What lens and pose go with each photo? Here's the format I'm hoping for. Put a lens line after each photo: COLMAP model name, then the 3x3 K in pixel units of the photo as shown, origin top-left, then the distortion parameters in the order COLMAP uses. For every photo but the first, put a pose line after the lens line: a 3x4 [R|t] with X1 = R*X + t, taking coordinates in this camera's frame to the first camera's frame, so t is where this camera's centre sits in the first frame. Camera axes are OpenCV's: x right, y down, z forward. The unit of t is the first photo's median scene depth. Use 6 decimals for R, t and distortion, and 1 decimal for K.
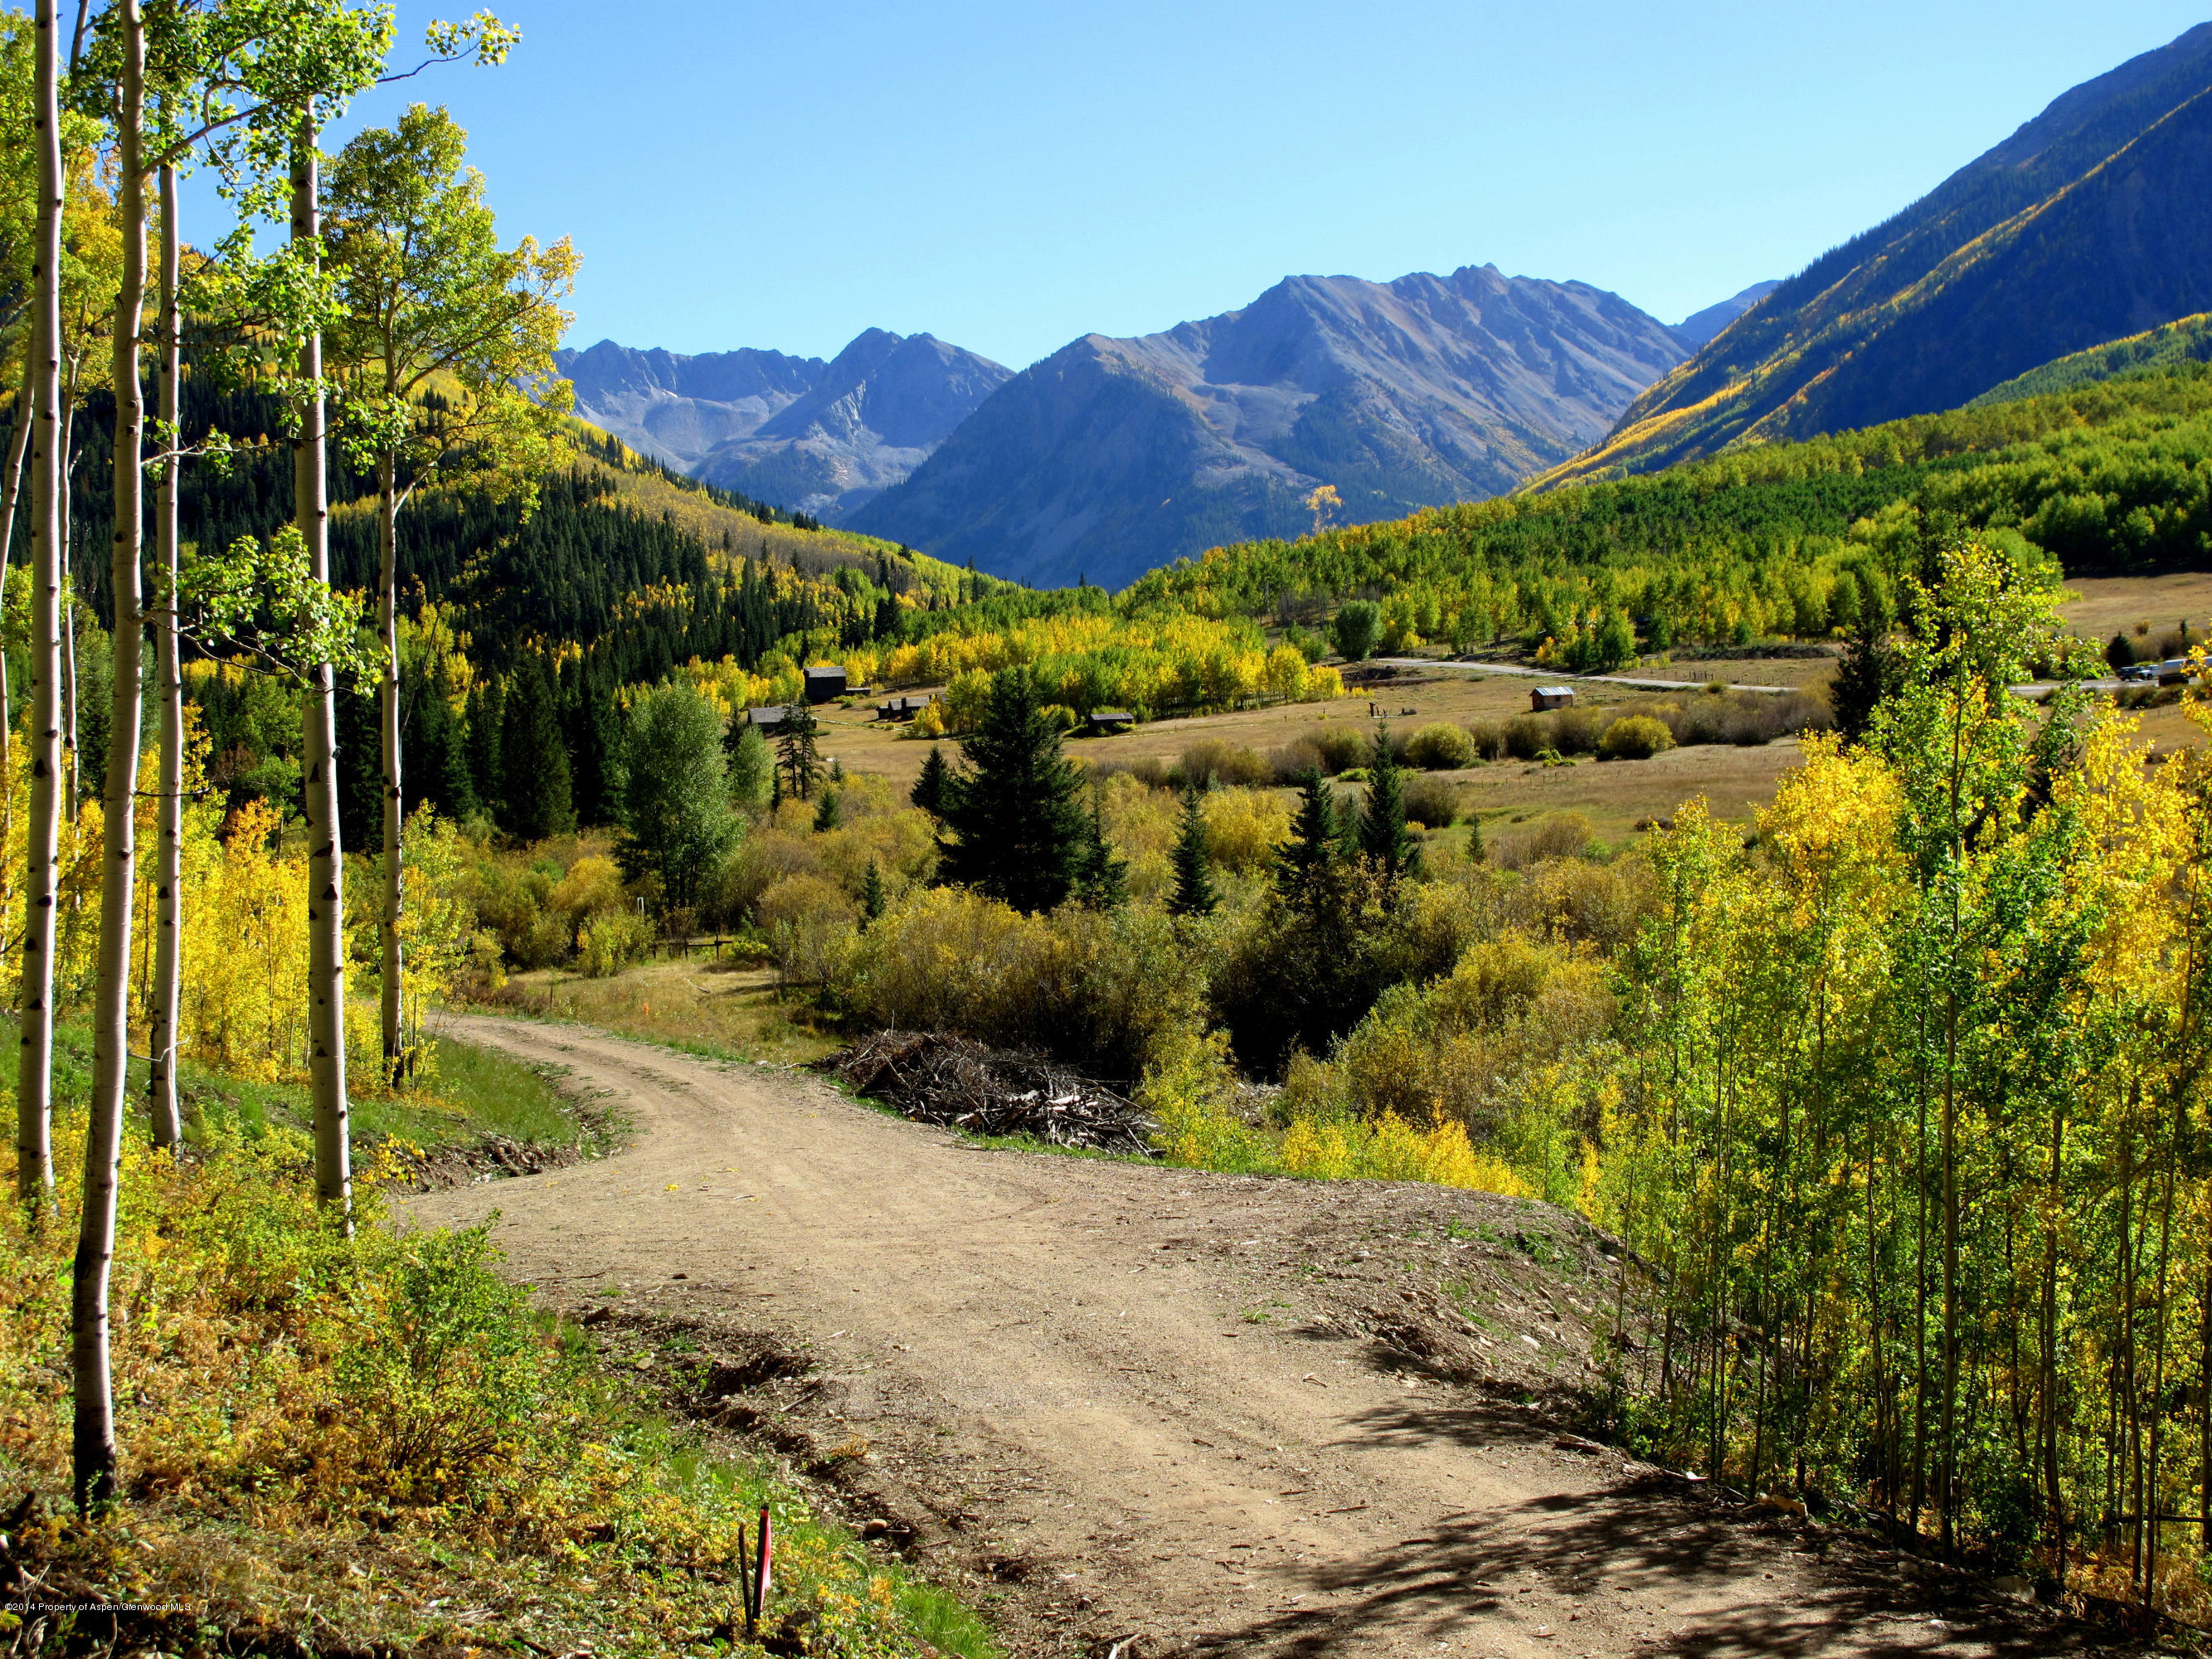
lens RADIAL K [[3540.3, 0, 1106.0], [0, 3540.3, 829.5], [0, 0, 1]] dist [-0.076281, -0.025838]
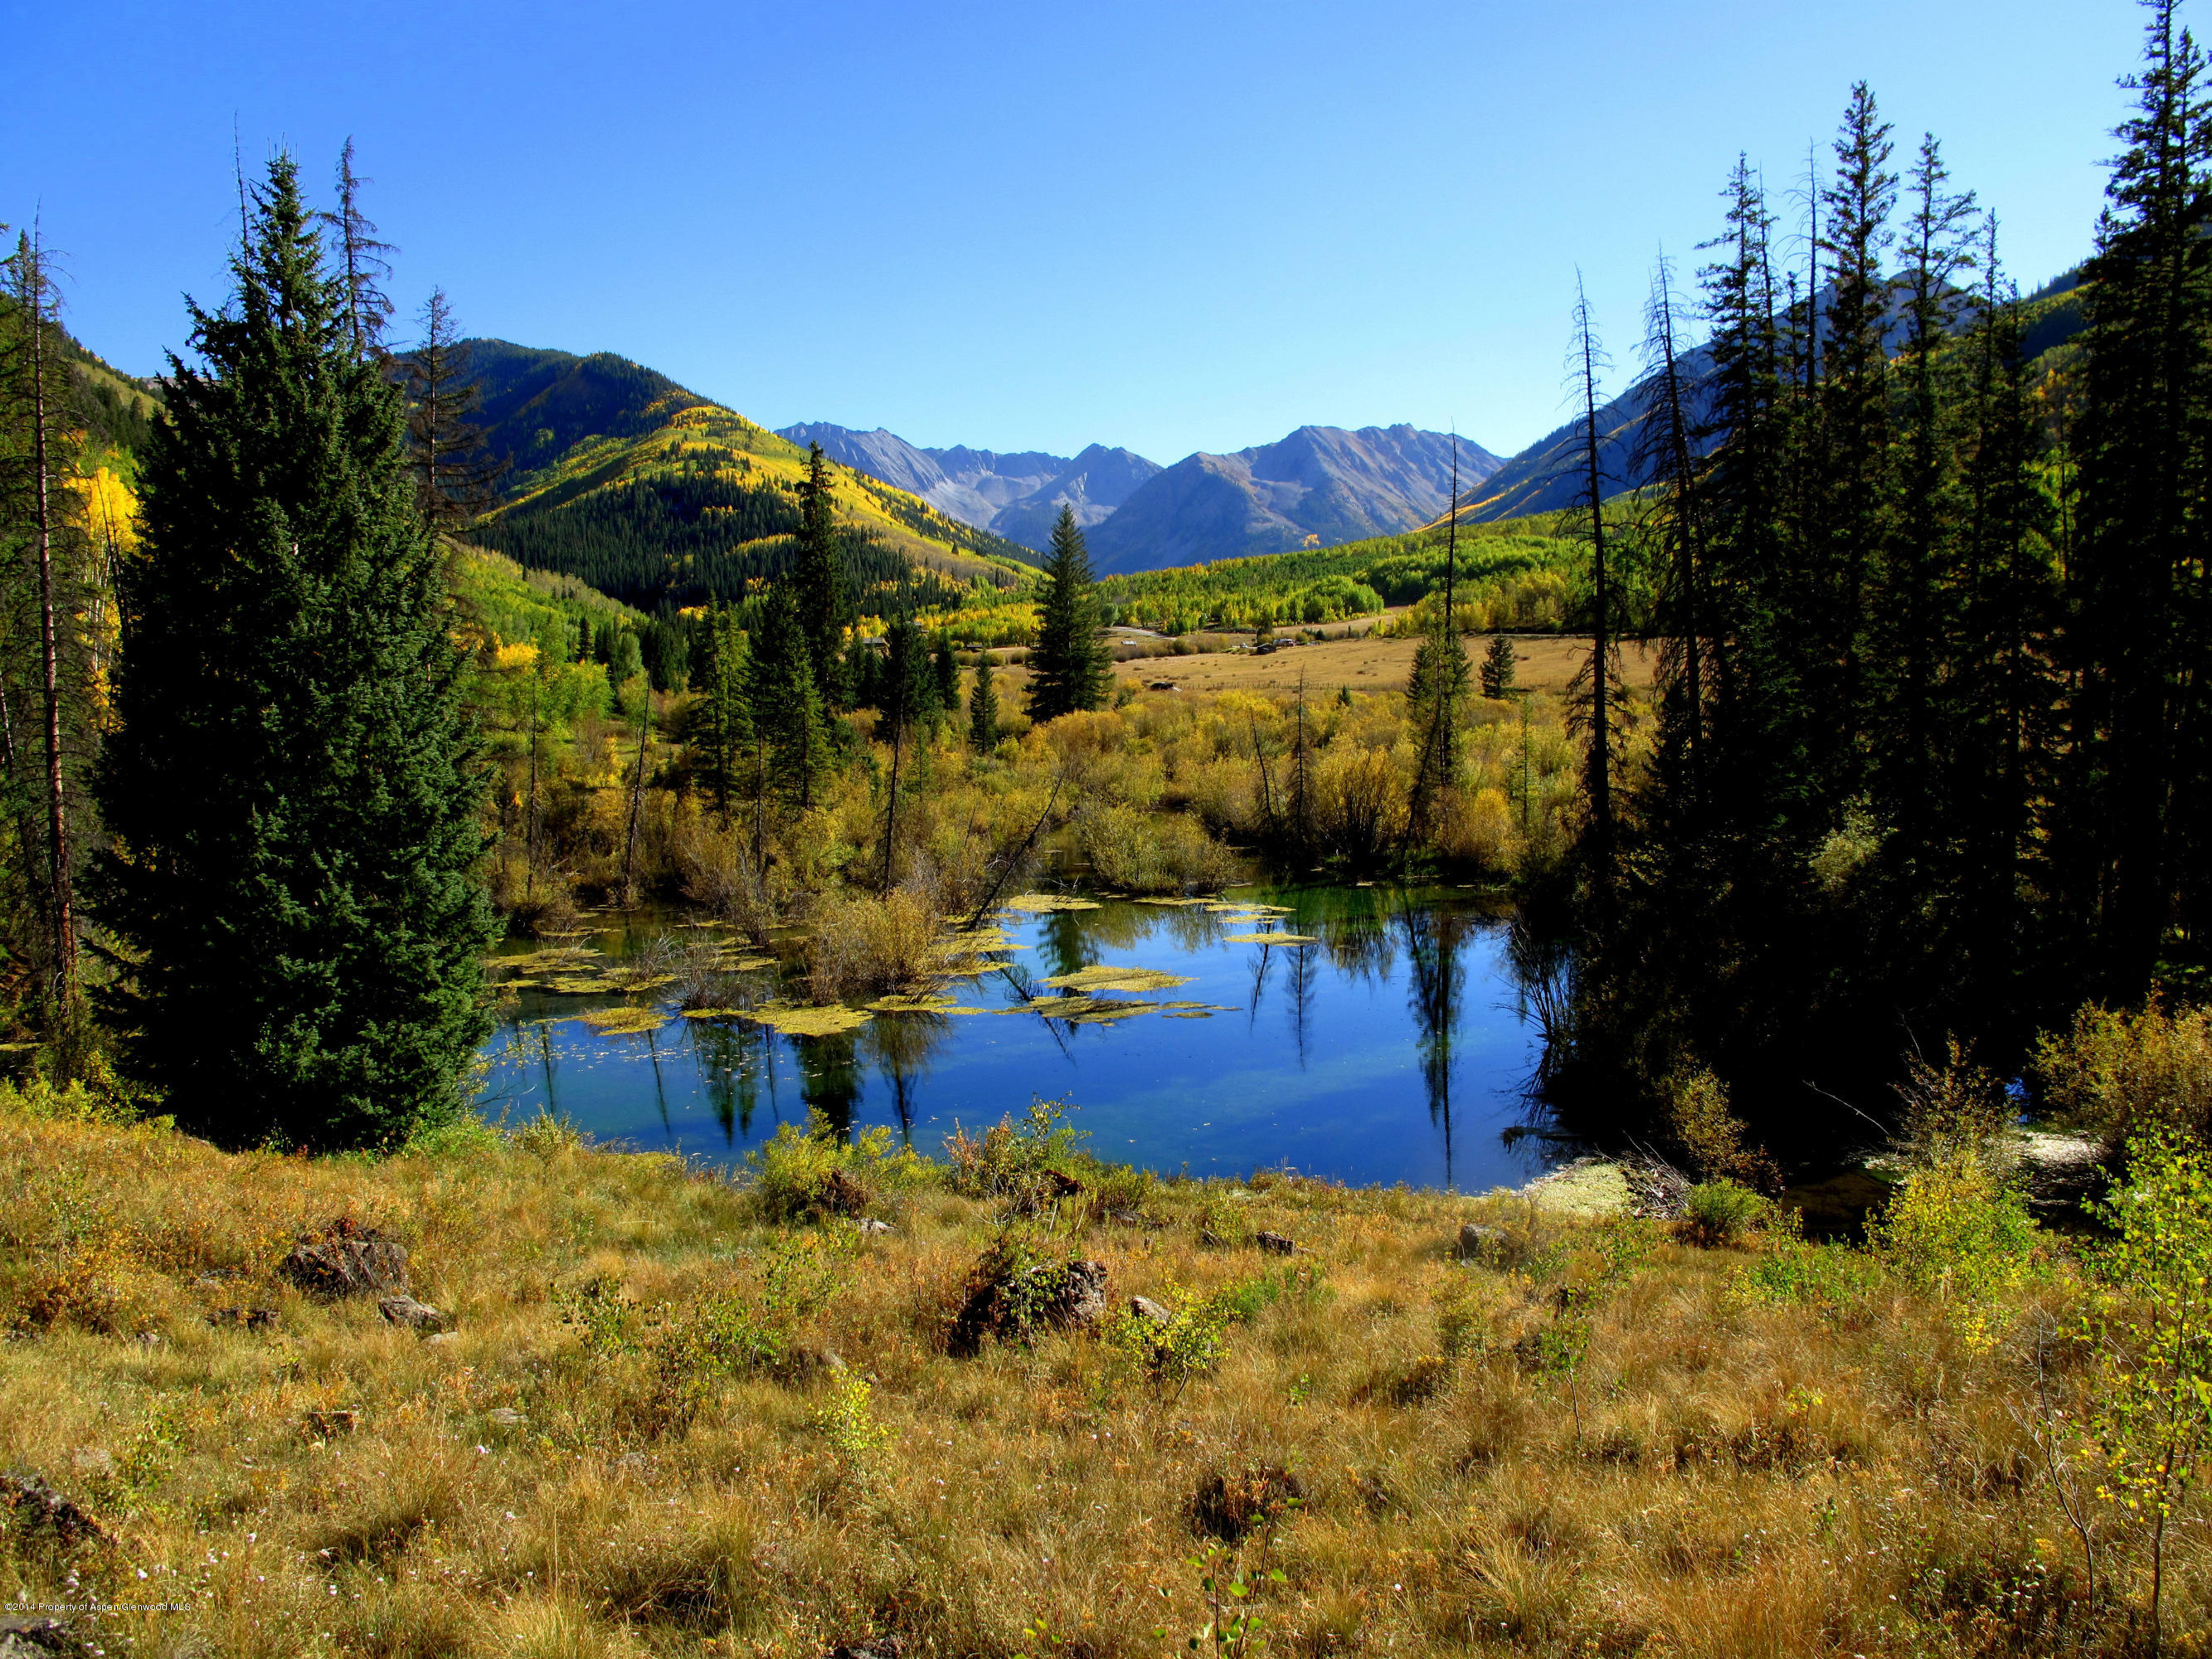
lens RADIAL K [[1856.2, 0, 1106.0], [0, 1856.2, 829.5], [0, 0, 1]] dist [-0.137074, 0.008987]
pose [[0.996980, 0.046517, -0.062188, 0.033983], [-0.042241, 0.996764, 0.068390, 0.000999], [0.065168, -0.065556, 0.995719, -0.066187]]
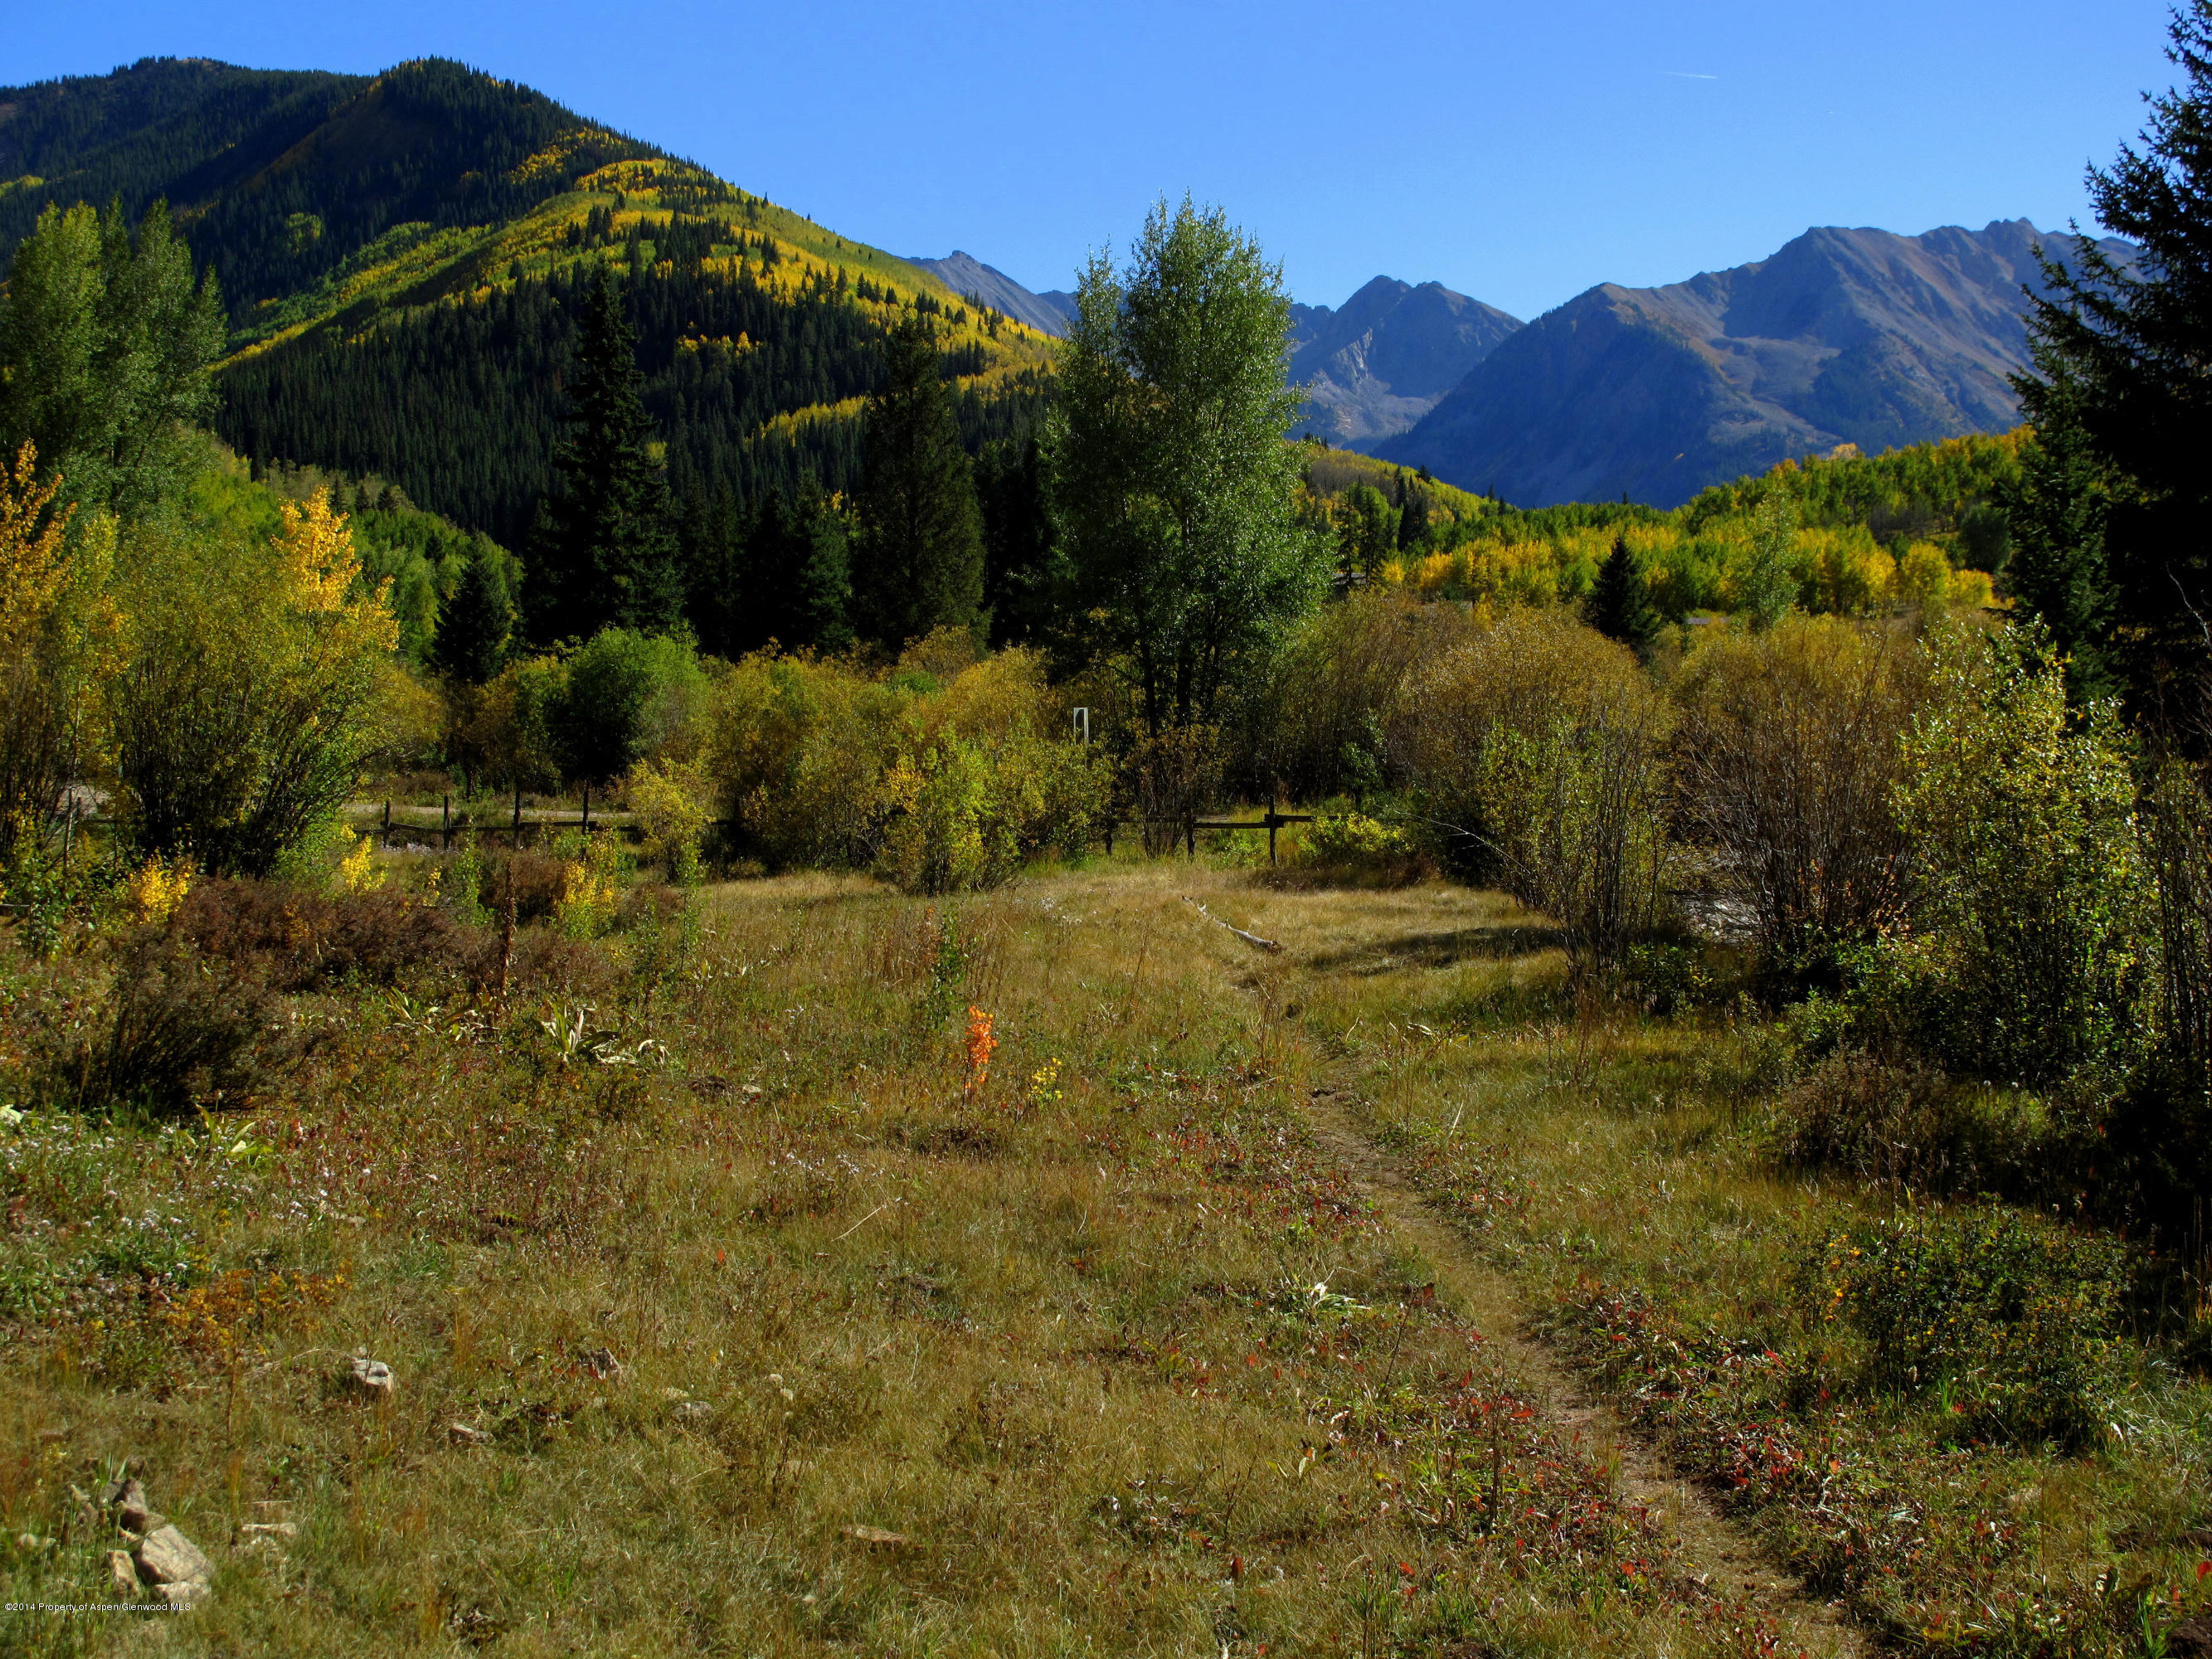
lens RADIAL K [[3540.3, 0, 1106.0], [0, 3540.3, 829.5], [0, 0, 1]] dist [-0.076281, -0.025838]
pose [[0.989943, 0.035004, -0.137069, -0.004053], [-0.033341, 0.999340, 0.014410, 0.001521], [0.137483, -0.009695, 0.990457, 0.033302]]
